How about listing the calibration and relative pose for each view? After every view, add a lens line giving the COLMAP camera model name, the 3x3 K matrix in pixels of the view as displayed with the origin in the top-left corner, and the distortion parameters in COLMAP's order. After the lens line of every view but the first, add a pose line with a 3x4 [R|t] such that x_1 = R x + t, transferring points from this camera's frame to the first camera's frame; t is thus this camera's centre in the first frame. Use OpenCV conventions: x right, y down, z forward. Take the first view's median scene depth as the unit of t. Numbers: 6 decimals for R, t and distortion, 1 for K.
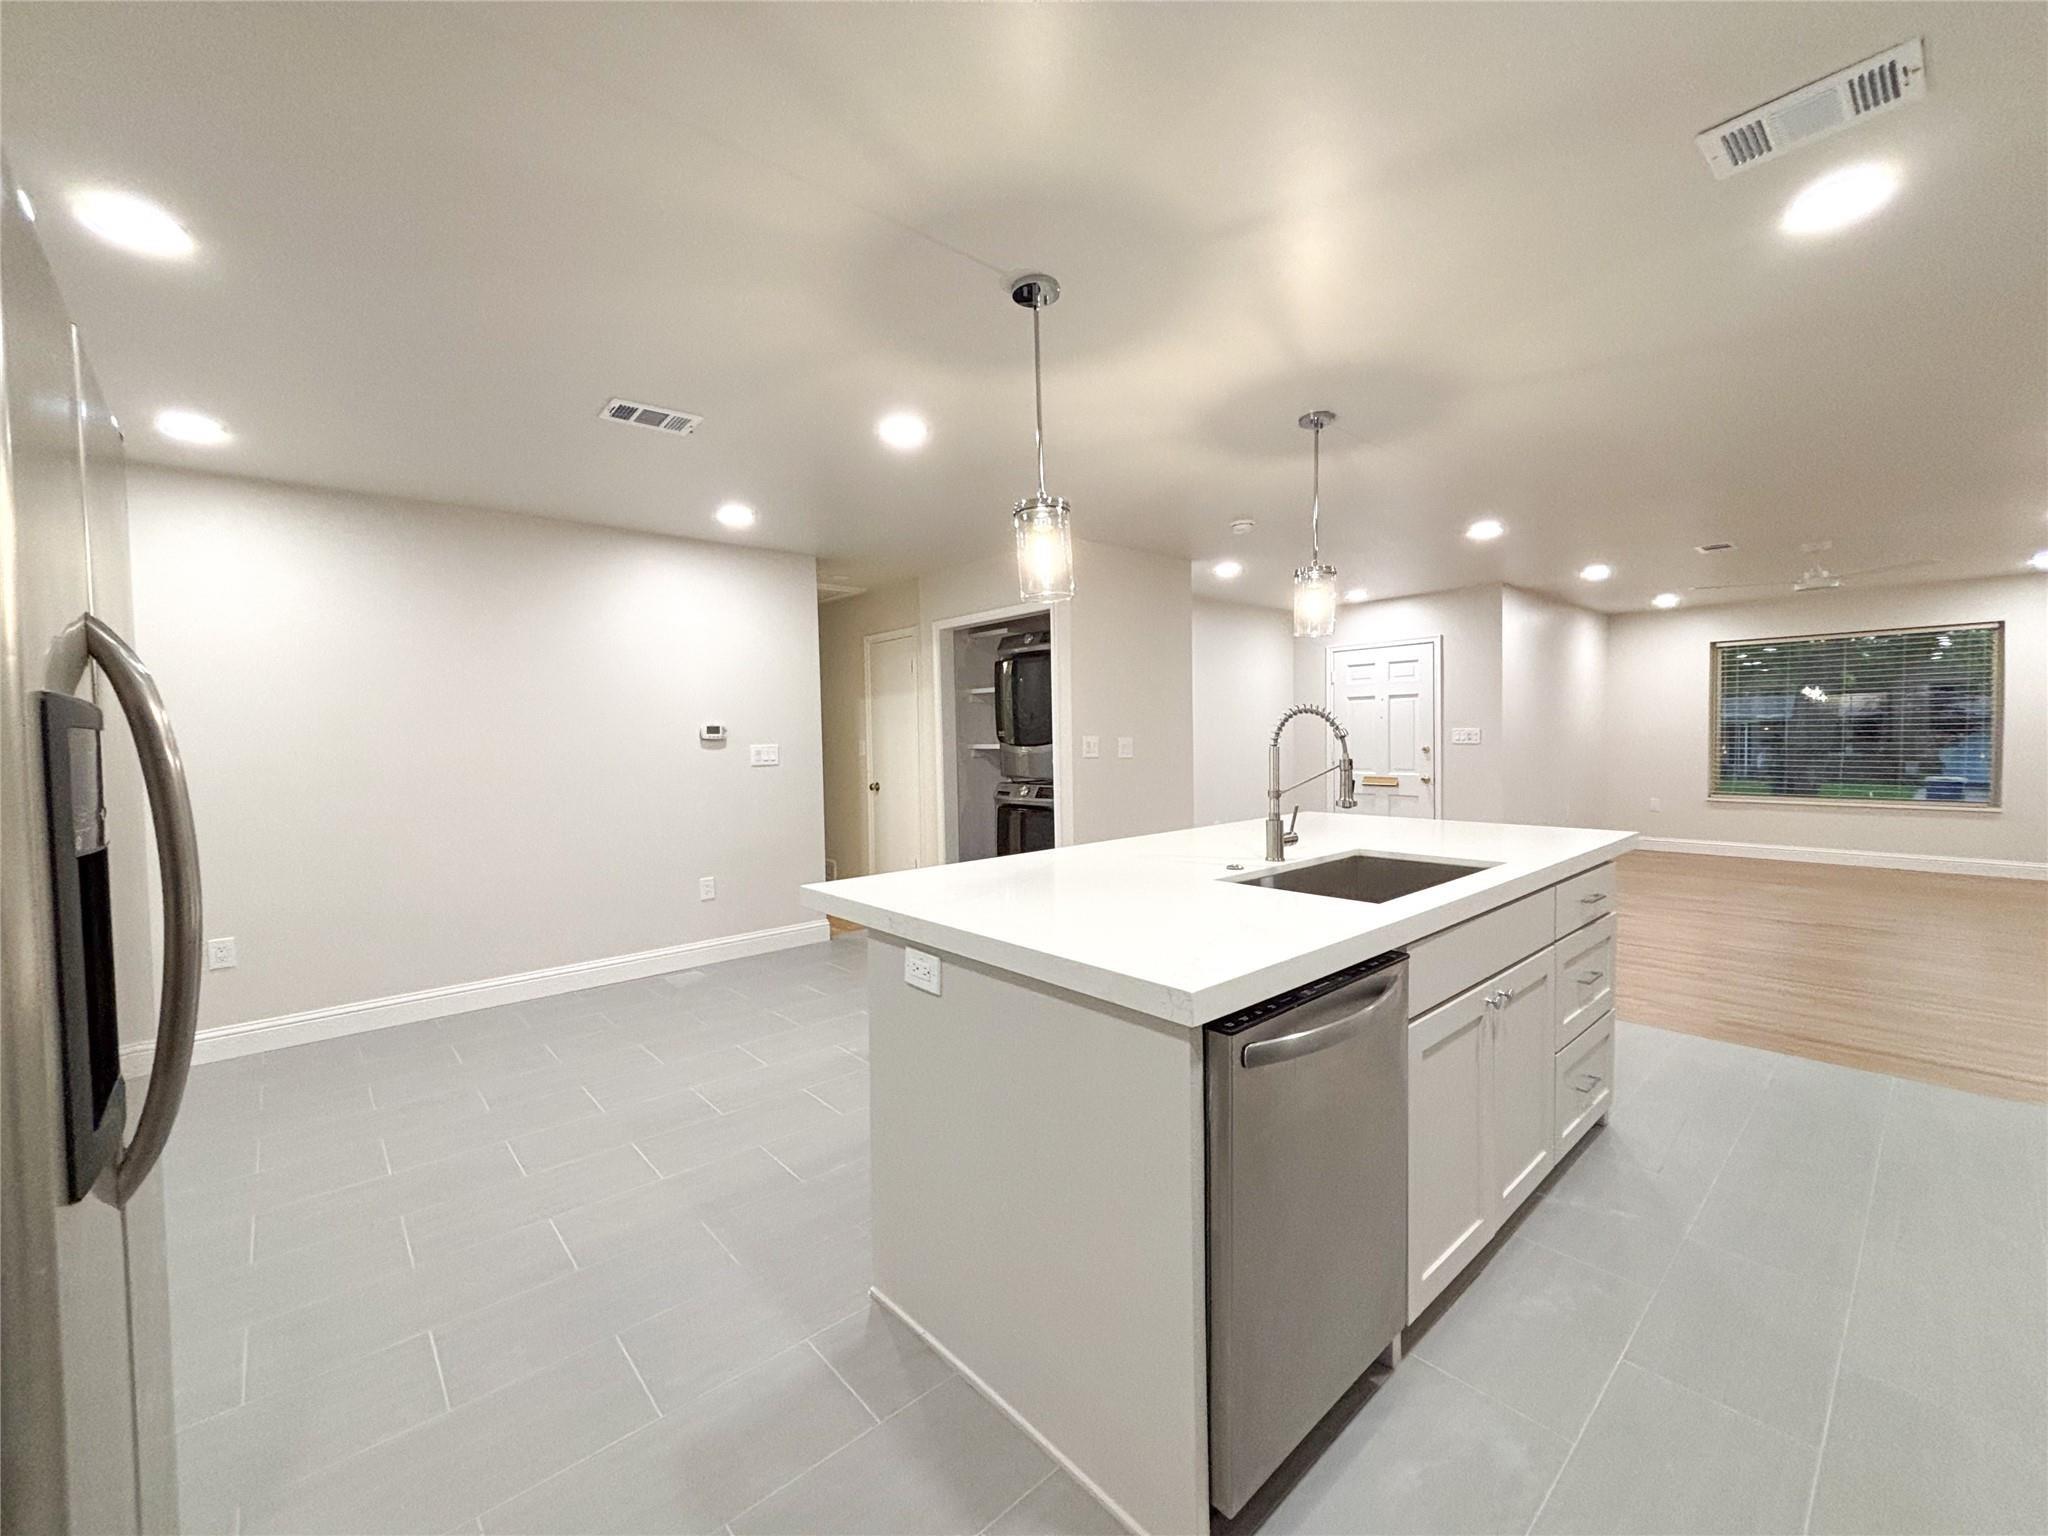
lens RADIAL K [[824.6, 0, 1025.3], [0, 824.6, 762.0], [0, 0, 1]] dist [-0.003393, -0.000483]
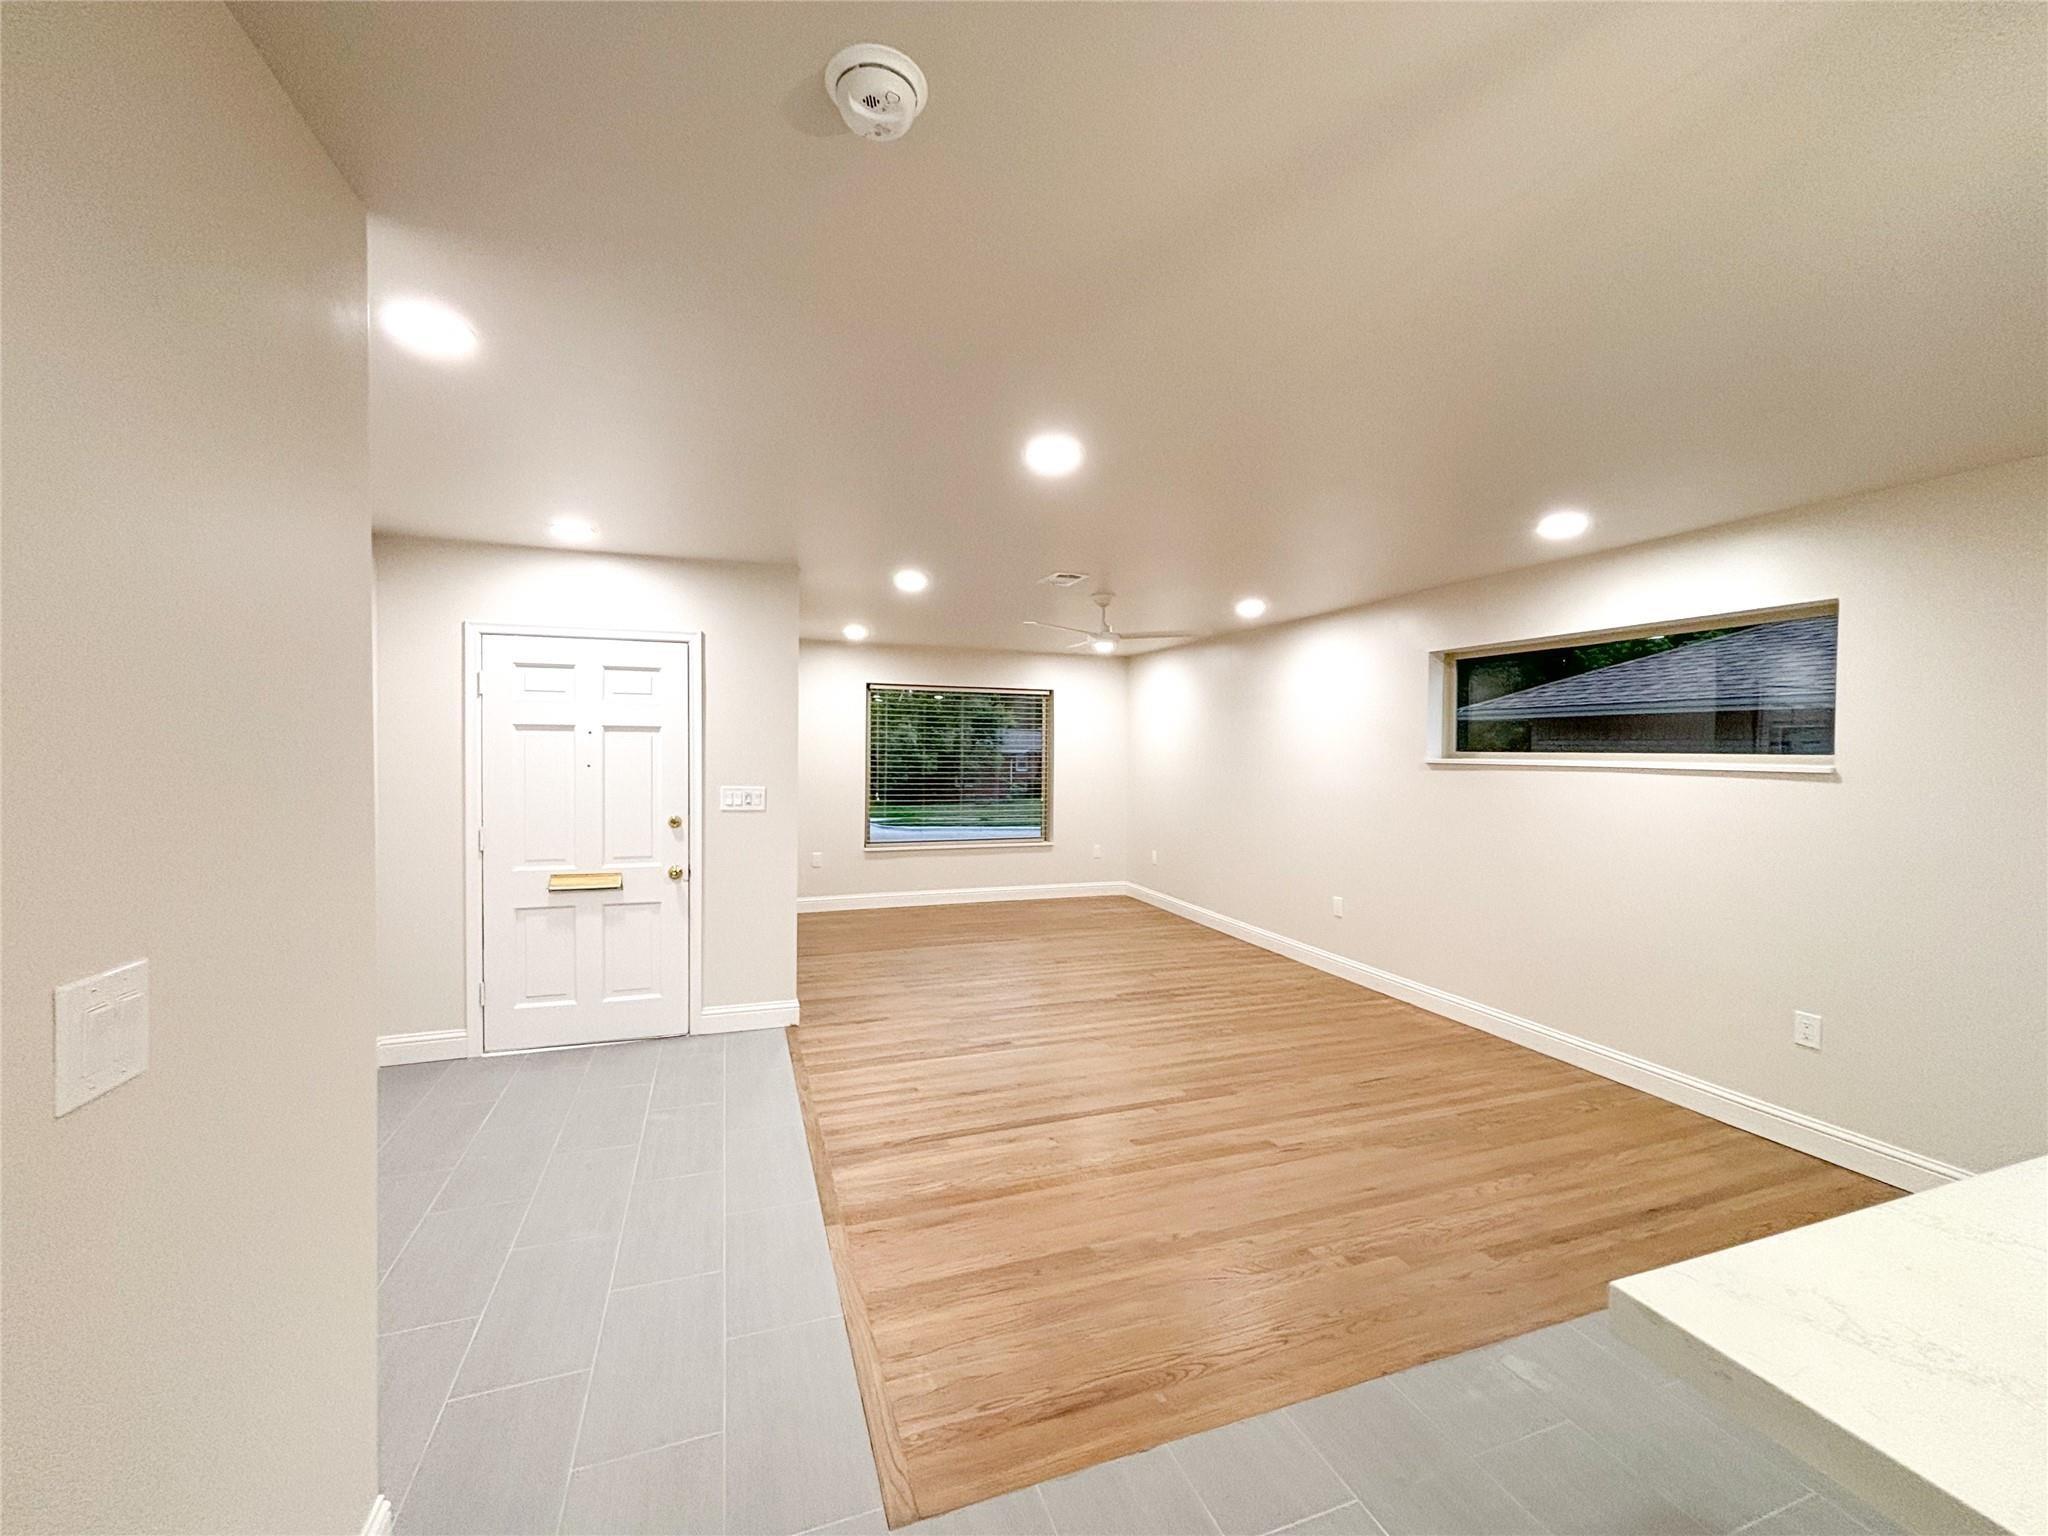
lens RADIAL K [[824.6, 0, 1033.4], [0, 824.6, 754.8], [0, 0, 1]] dist [-0.003393, -0.000483]
pose [[0.363468, 0.012398, 0.931524, 0.028857], [0.015256, 0.999698, -0.019258, -0.047768], [-0.931482, 0.021211, 0.363169, 0.543685]]
